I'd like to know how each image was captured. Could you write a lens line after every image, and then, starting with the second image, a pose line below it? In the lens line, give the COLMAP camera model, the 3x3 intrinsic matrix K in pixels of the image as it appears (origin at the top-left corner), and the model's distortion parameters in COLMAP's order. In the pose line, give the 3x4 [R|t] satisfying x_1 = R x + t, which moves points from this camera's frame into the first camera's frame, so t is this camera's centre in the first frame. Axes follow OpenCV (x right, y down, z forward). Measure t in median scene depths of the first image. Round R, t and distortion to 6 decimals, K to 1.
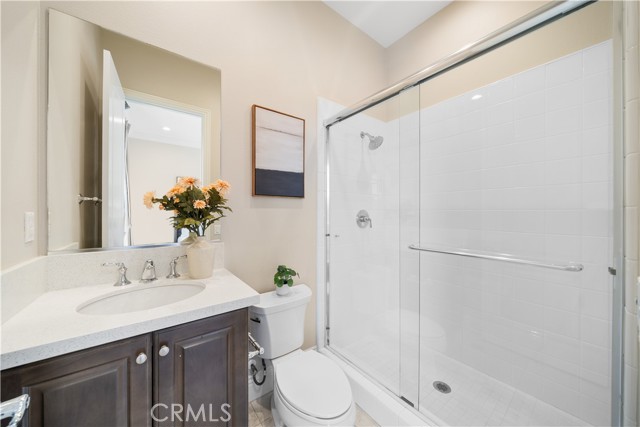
lens RADIAL K [[220.9, 0, 320.8], [0, 220.9, 214.0], [0, 0, 1]] dist [-0.007509, 0.000255]
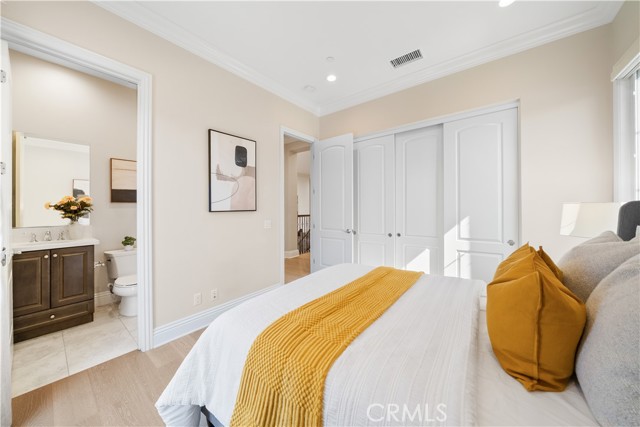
lens RADIAL K [[220.9, 0, 317.6], [0, 220.9, 208.0], [0, 0, 1]] dist [-0.007509, 0.000255]
pose [[0.970506, -0.010636, 0.240841, 1.392435], [0.012313, 0.999909, -0.005462, 0.004088], [-0.240761, 0.008267, 0.970549, -1.876937]]
